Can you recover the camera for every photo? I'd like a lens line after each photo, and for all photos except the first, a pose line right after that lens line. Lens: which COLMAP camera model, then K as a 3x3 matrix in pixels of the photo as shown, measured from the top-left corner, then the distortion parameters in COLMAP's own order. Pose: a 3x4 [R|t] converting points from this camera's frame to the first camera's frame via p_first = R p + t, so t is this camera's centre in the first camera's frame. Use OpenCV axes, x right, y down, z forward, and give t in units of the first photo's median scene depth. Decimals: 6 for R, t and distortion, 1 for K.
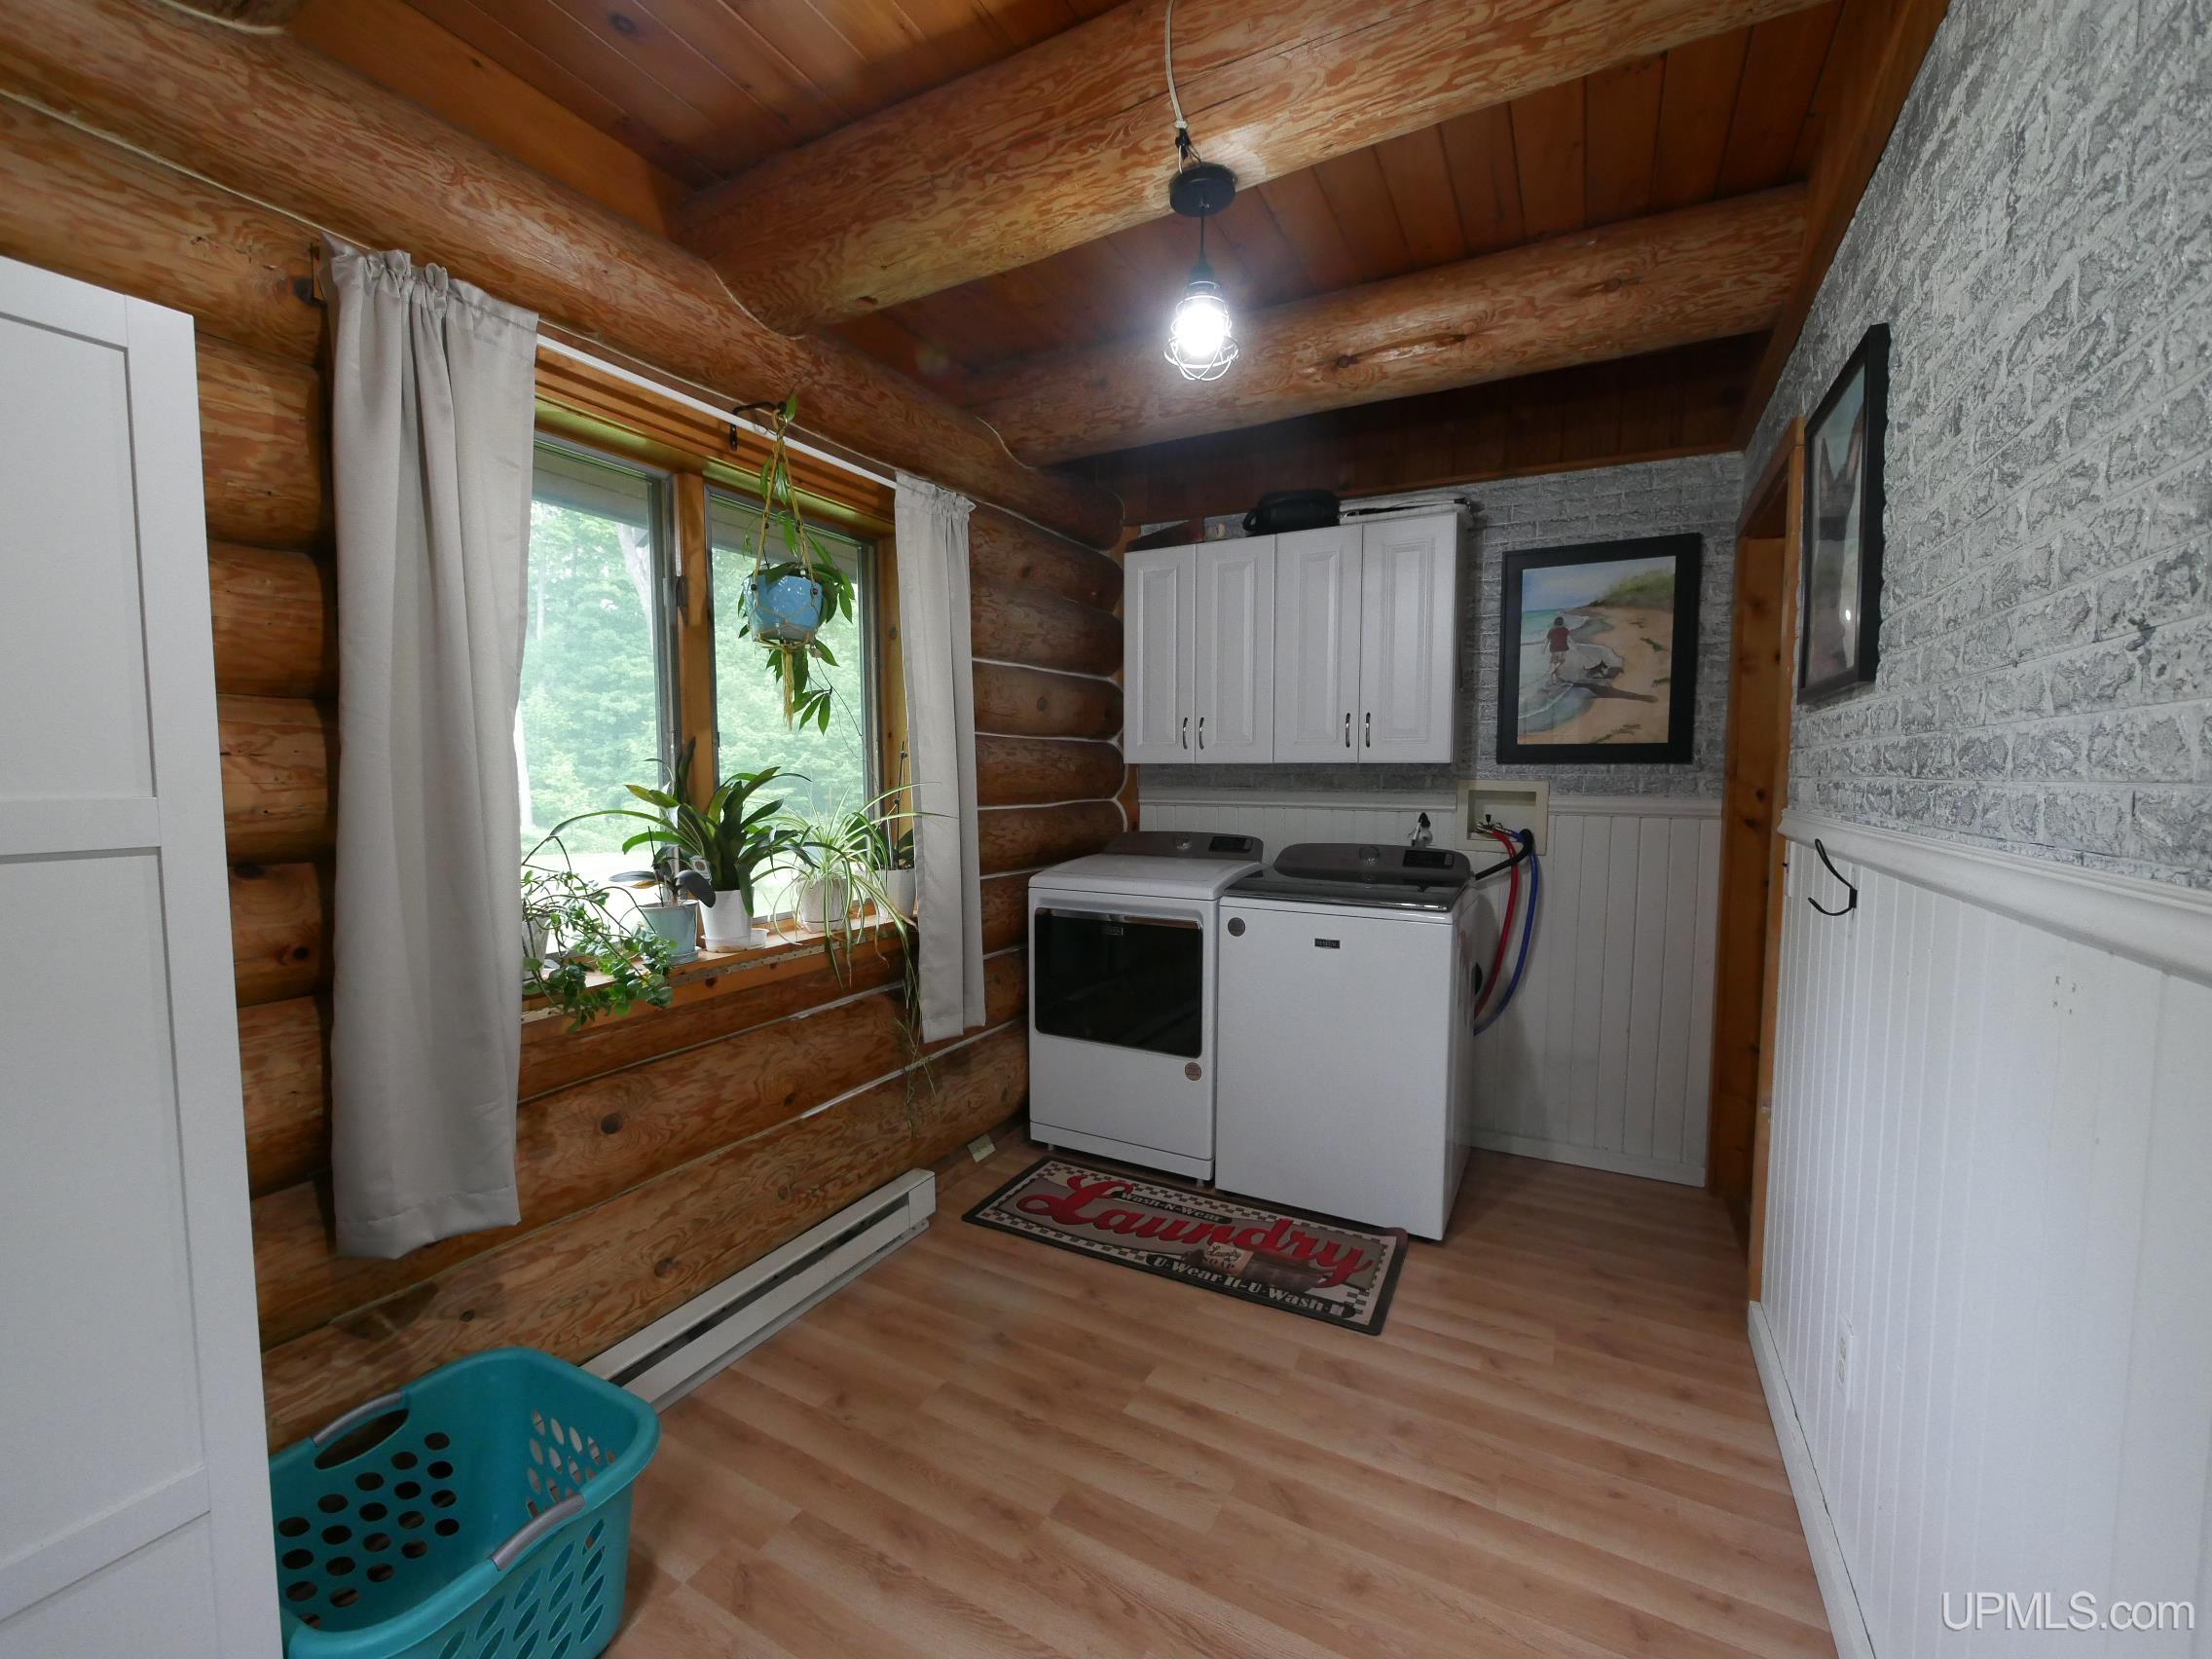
lens RADIAL K [[905.5, 0, 1097.8], [0, 905.5, 828.6], [0, 0, 1]] dist [-0.008847, 0.000543]
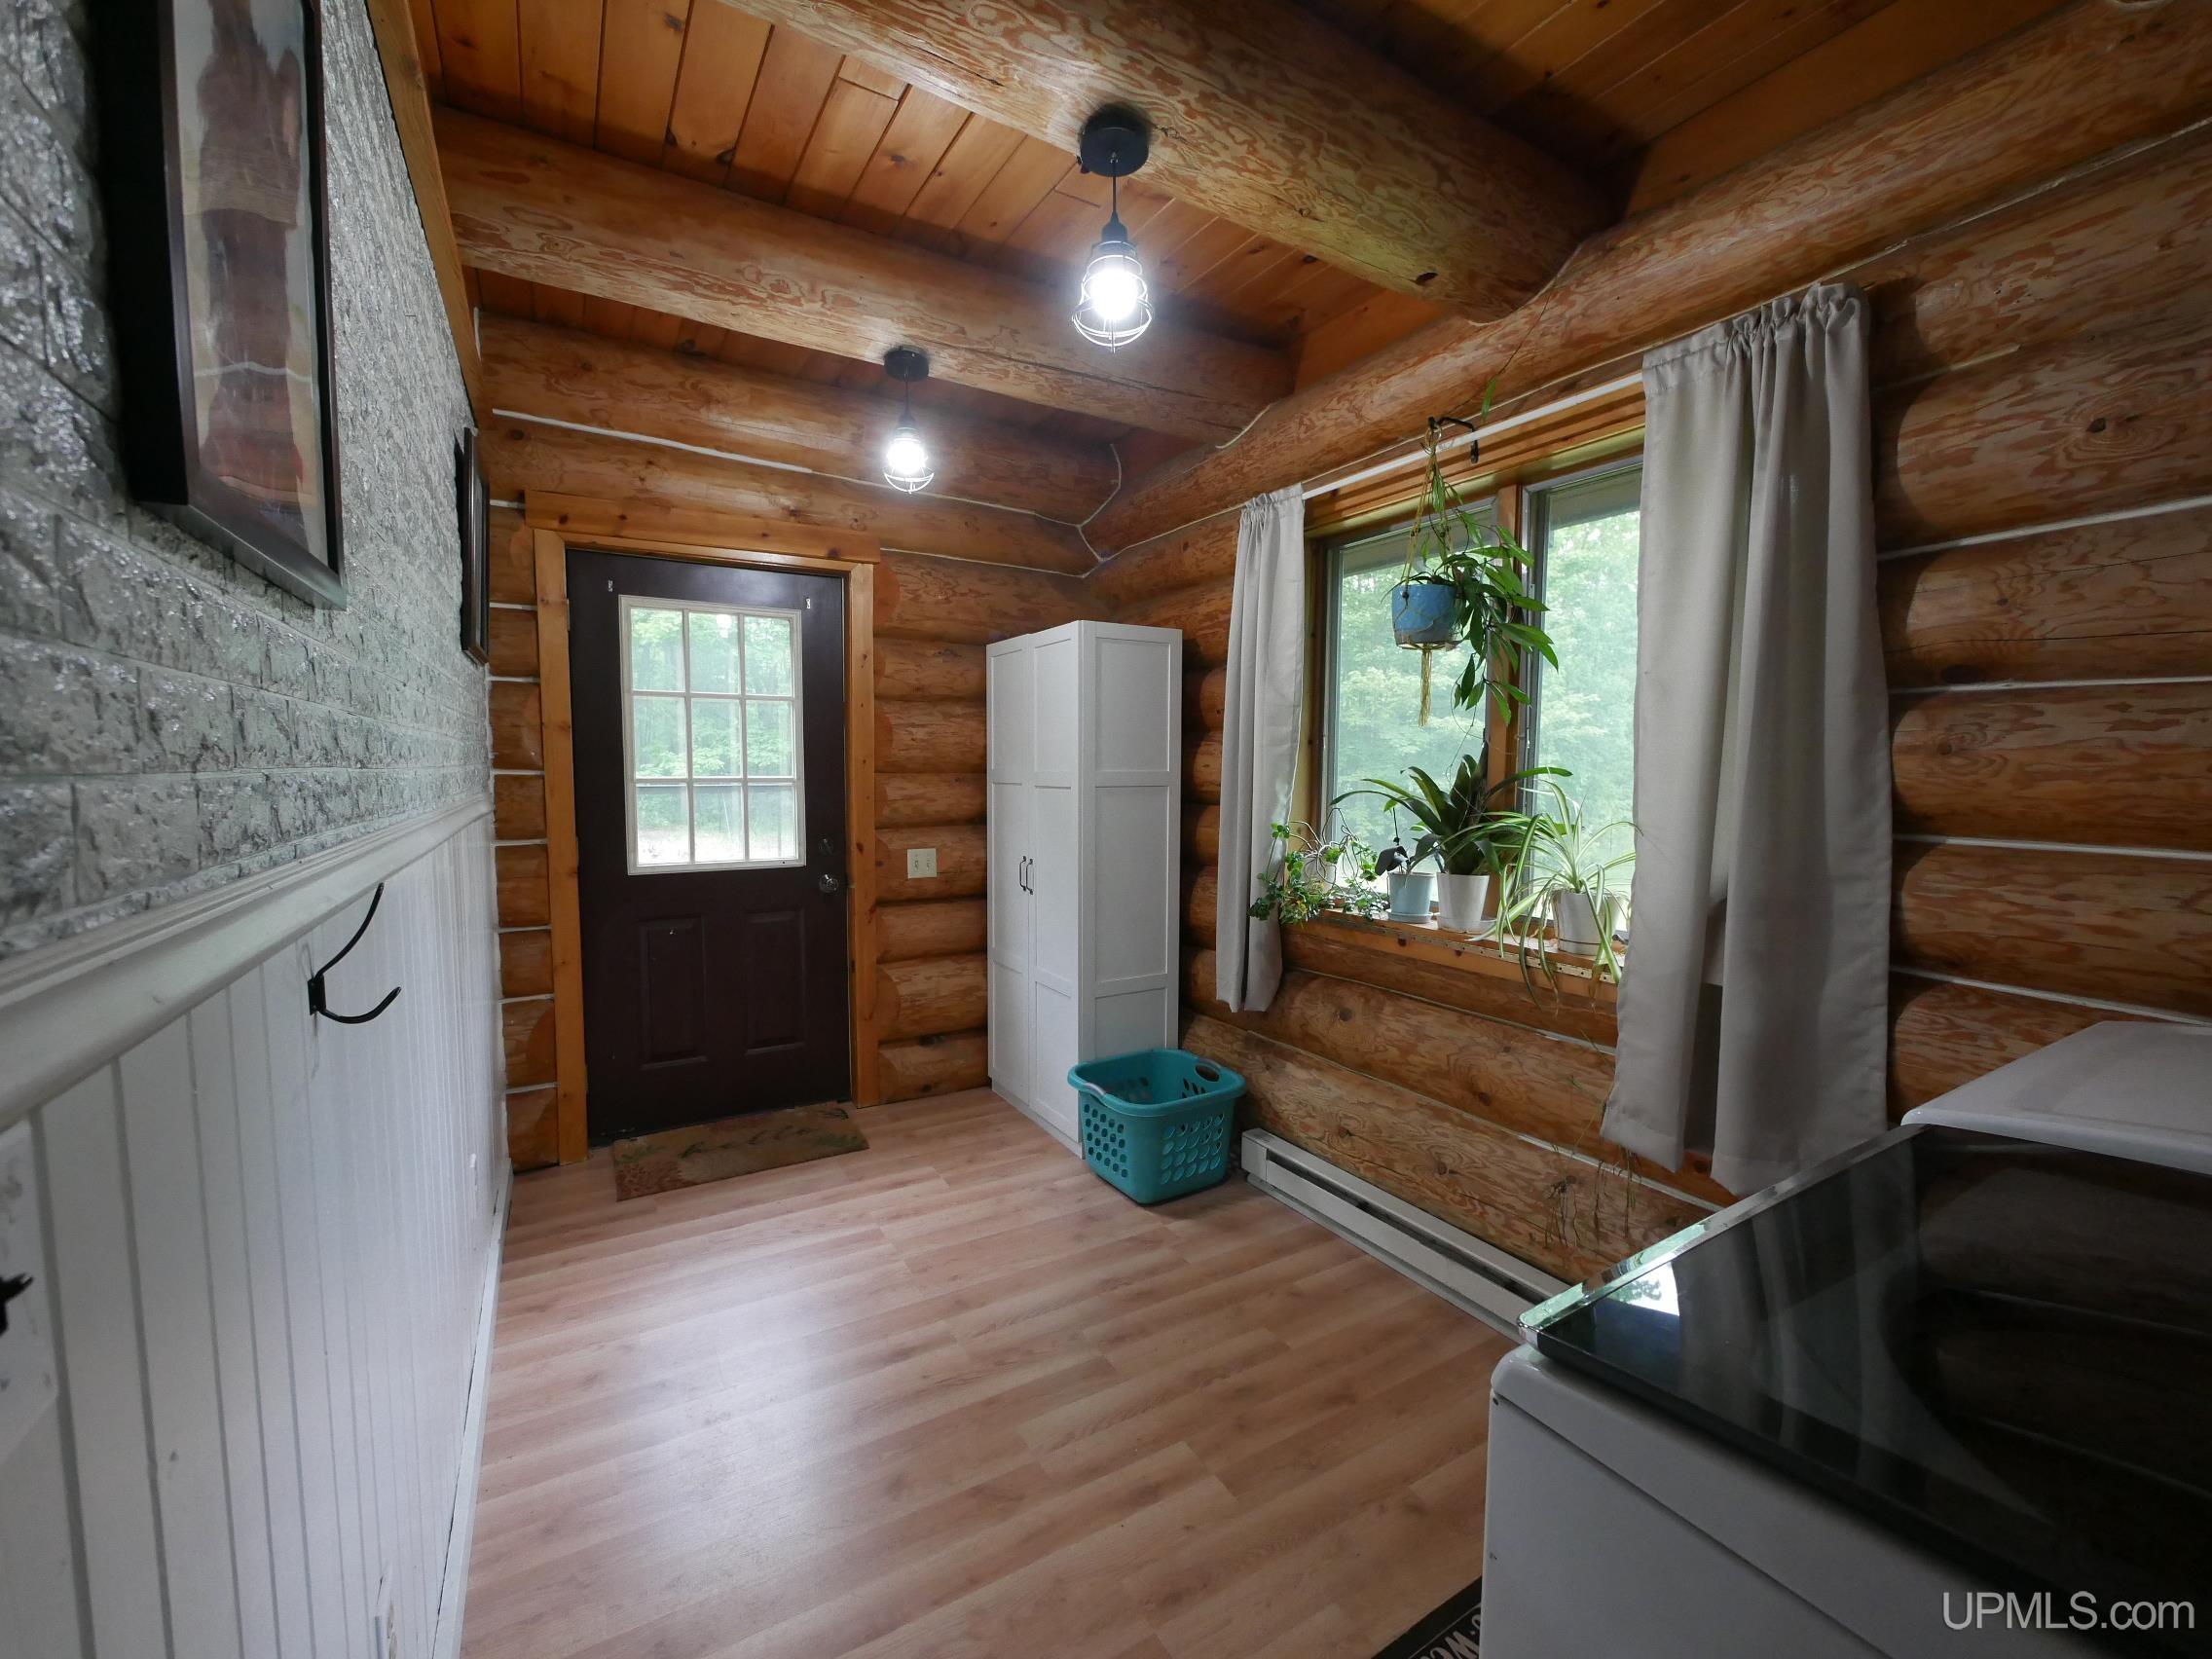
lens RADIAL K [[905.5, 0, 1098.2], [0, 905.5, 840.3], [0, 0, 1]] dist [-0.008847, 0.000543]
pose [[-0.516981, 0.060024, -0.853890, 0.863257], [-0.059375, 0.992621, 0.105725, -0.072320], [0.853935, 0.105357, -0.509602, 1.375555]]
